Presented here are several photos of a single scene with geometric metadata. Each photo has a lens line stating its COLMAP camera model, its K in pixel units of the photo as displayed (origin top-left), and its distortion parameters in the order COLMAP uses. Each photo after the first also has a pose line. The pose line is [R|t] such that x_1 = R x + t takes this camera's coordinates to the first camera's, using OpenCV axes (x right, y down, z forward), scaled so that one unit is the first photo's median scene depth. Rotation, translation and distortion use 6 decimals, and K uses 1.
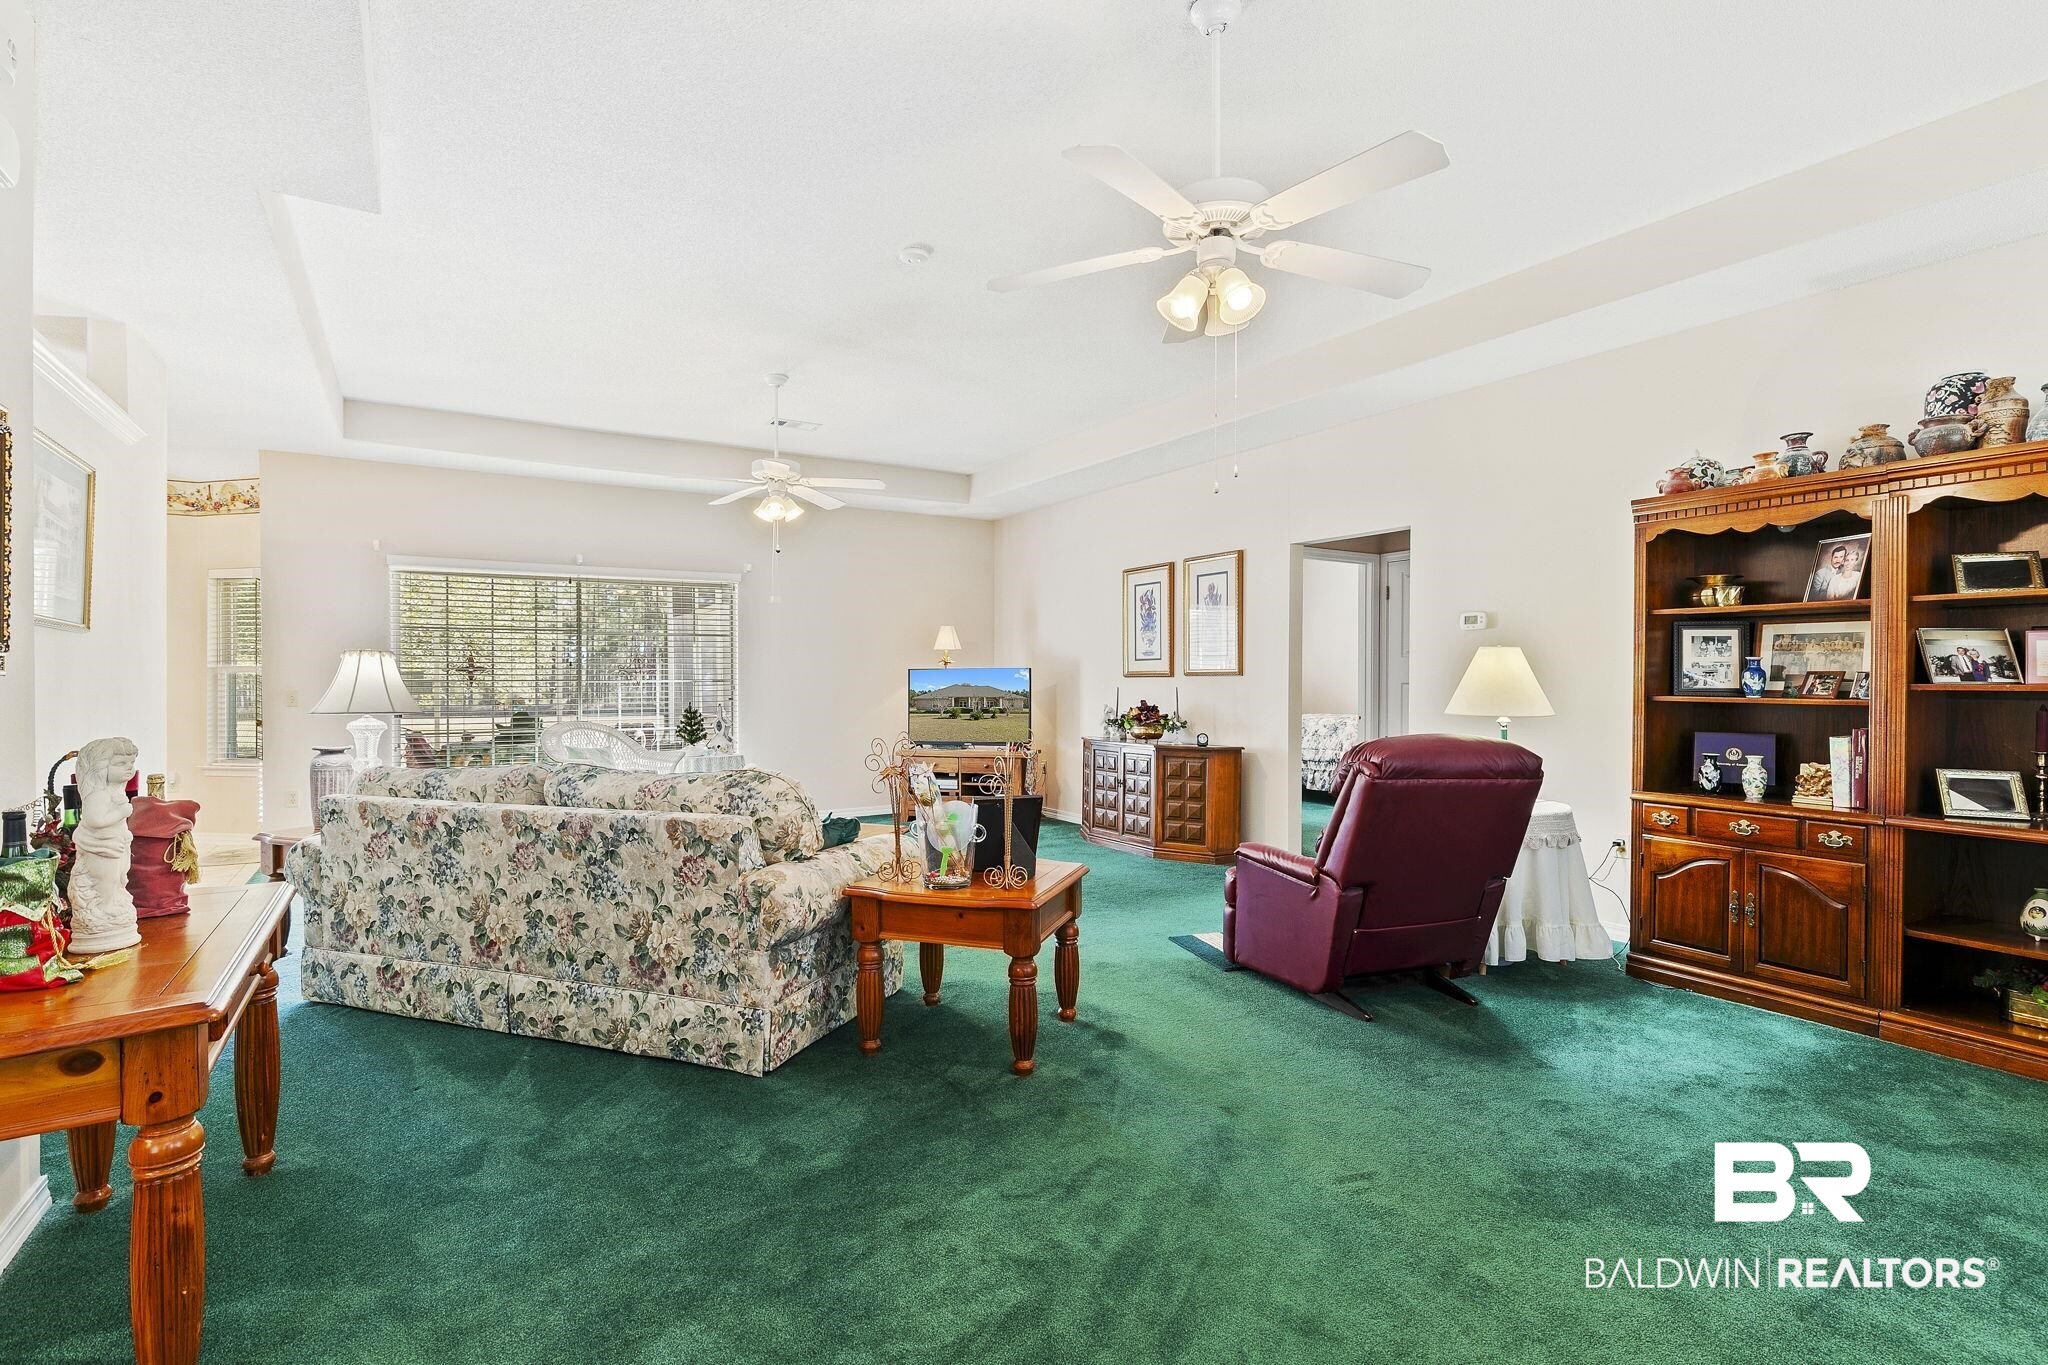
lens RADIAL K [[934.2, 0, 1029.7], [0, 934.2, 677.2], [0, 0, 1]] dist [0.000167, -0.000578]
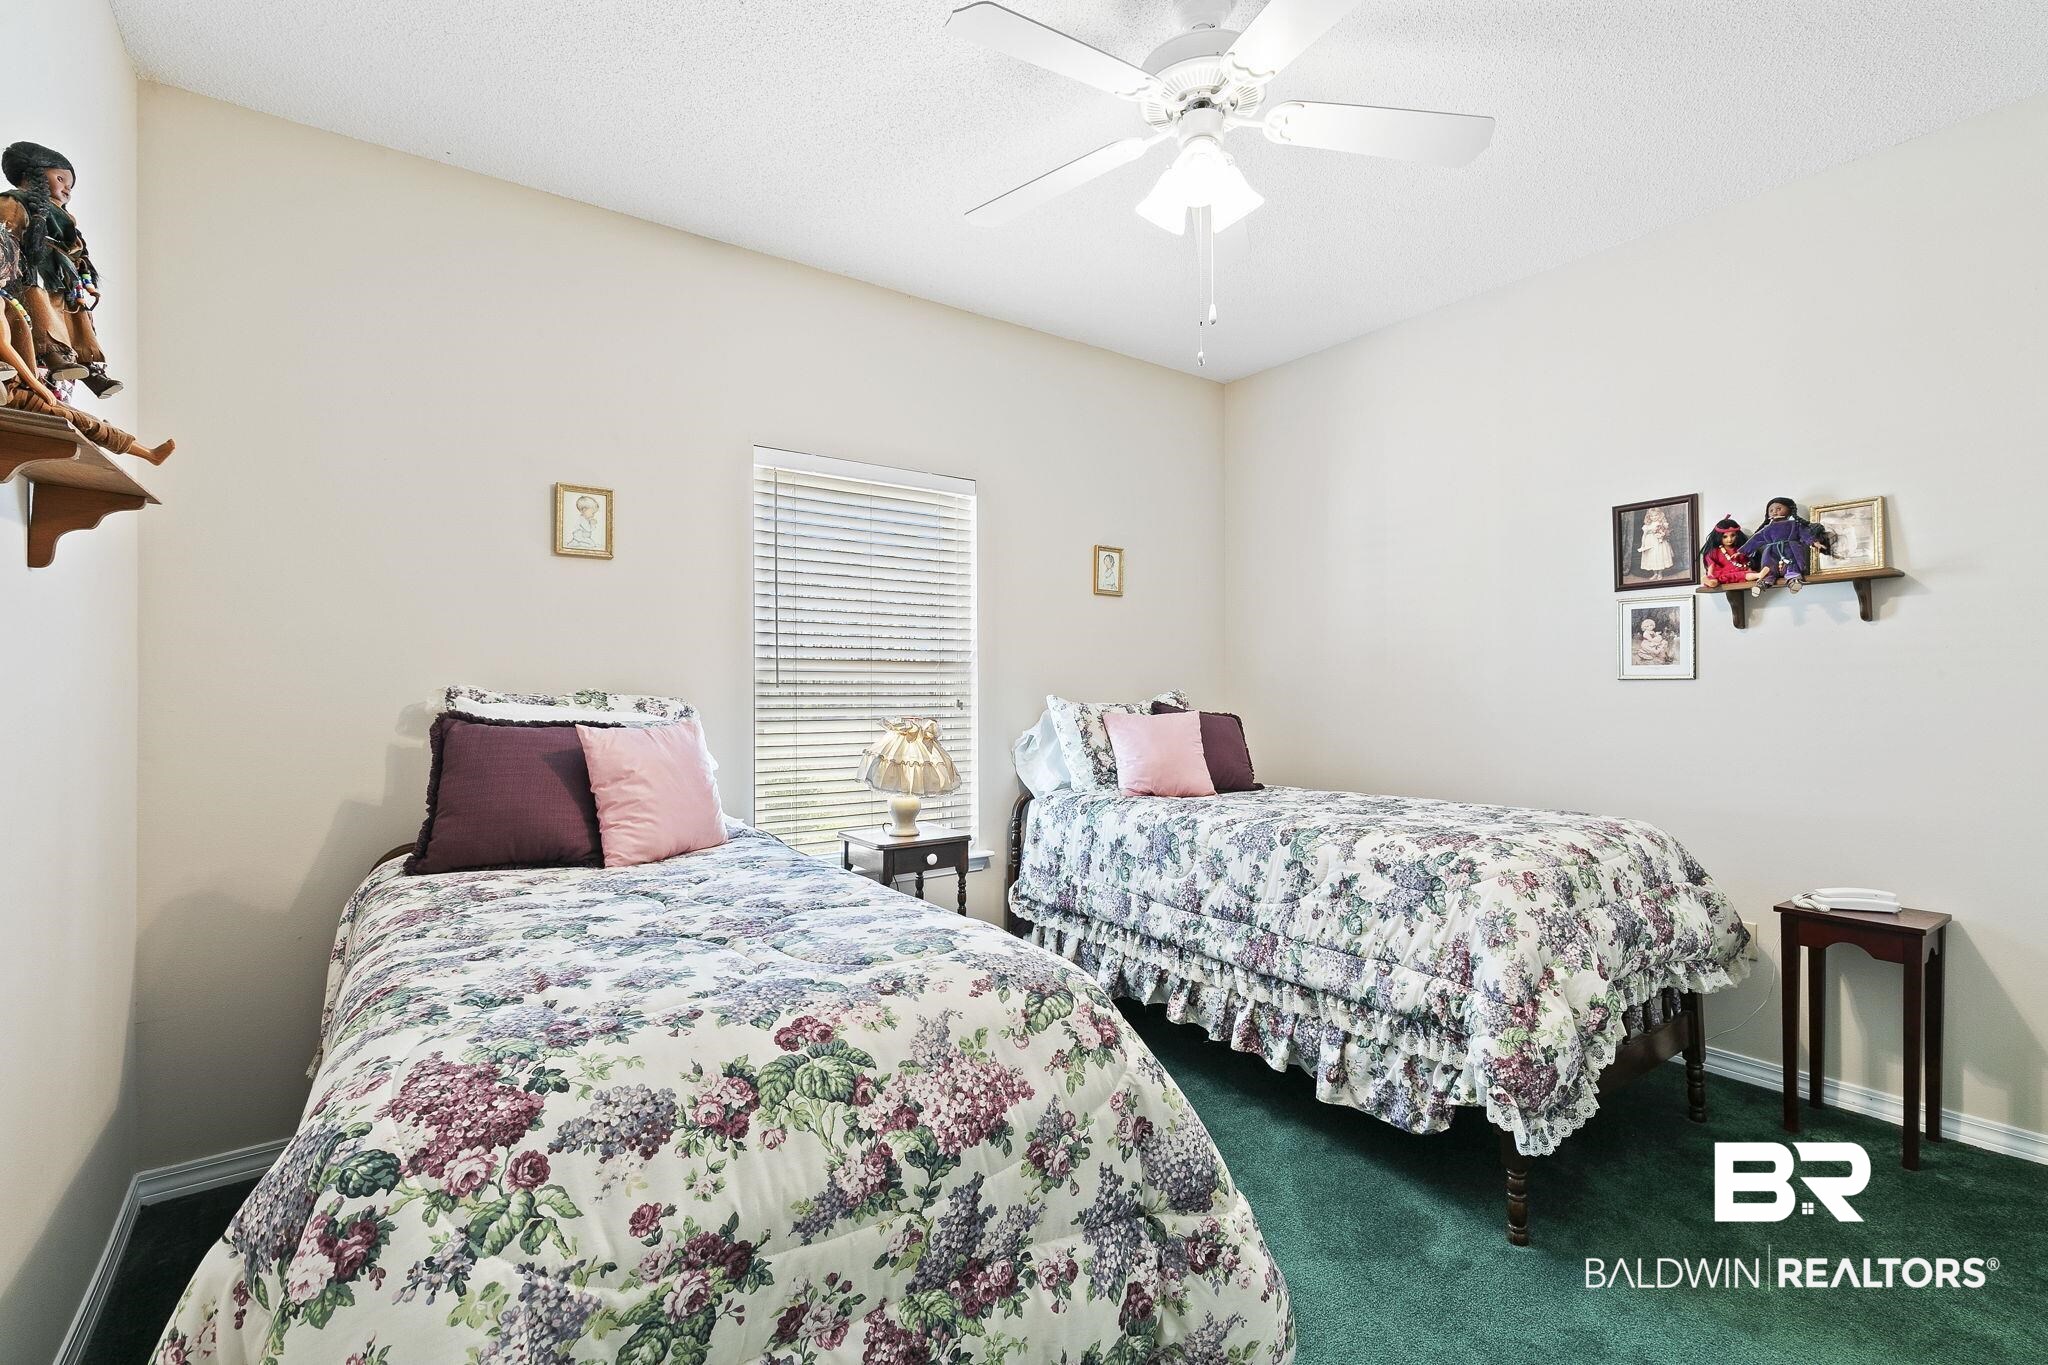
lens RADIAL K [[934.2, 0, 1029.7], [0, 934.2, 677.2], [0, 0, 1]] dist [0.000167, -0.000578]
pose [[0.996648, -0.007474, 0.081467, 0.247002], [0.008615, 0.999870, -0.013653, 0.000356], [-0.081355, 0.014309, 0.996582, 0.943910]]
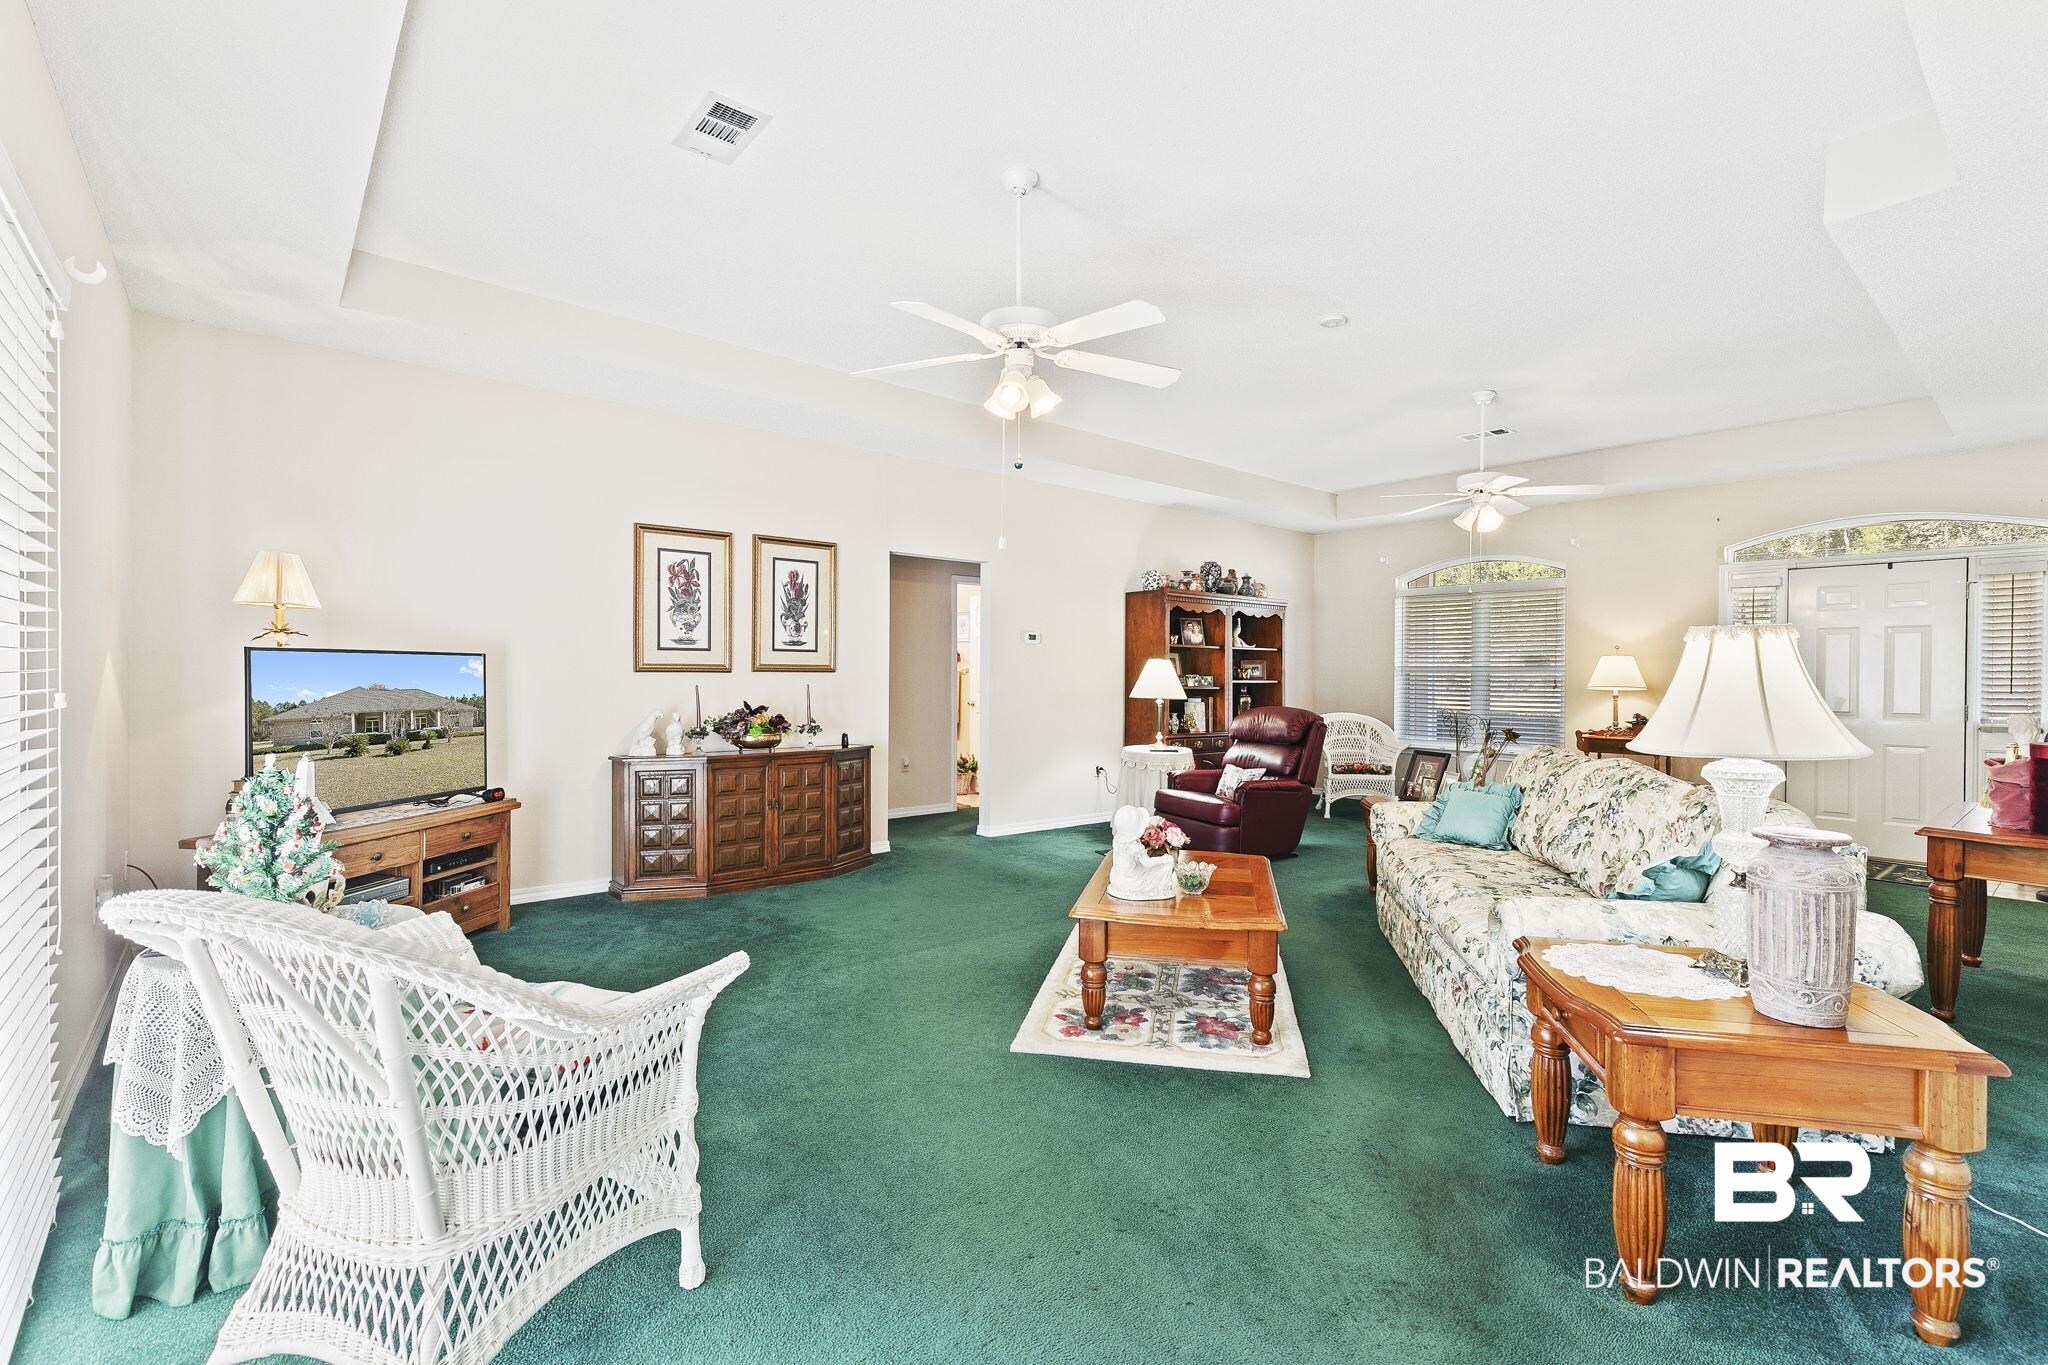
lens RADIAL K [[934.2, 0, 1029.7], [0, 934.2, 677.2], [0, 0, 1]] dist [0.000167, -0.000578]
pose [[-0.127572, -0.010131, 0.991778, -0.673249], [-0.014063, 0.999866, 0.008404, -0.006419], [-0.991730, -0.012875, -0.127697, 0.805844]]
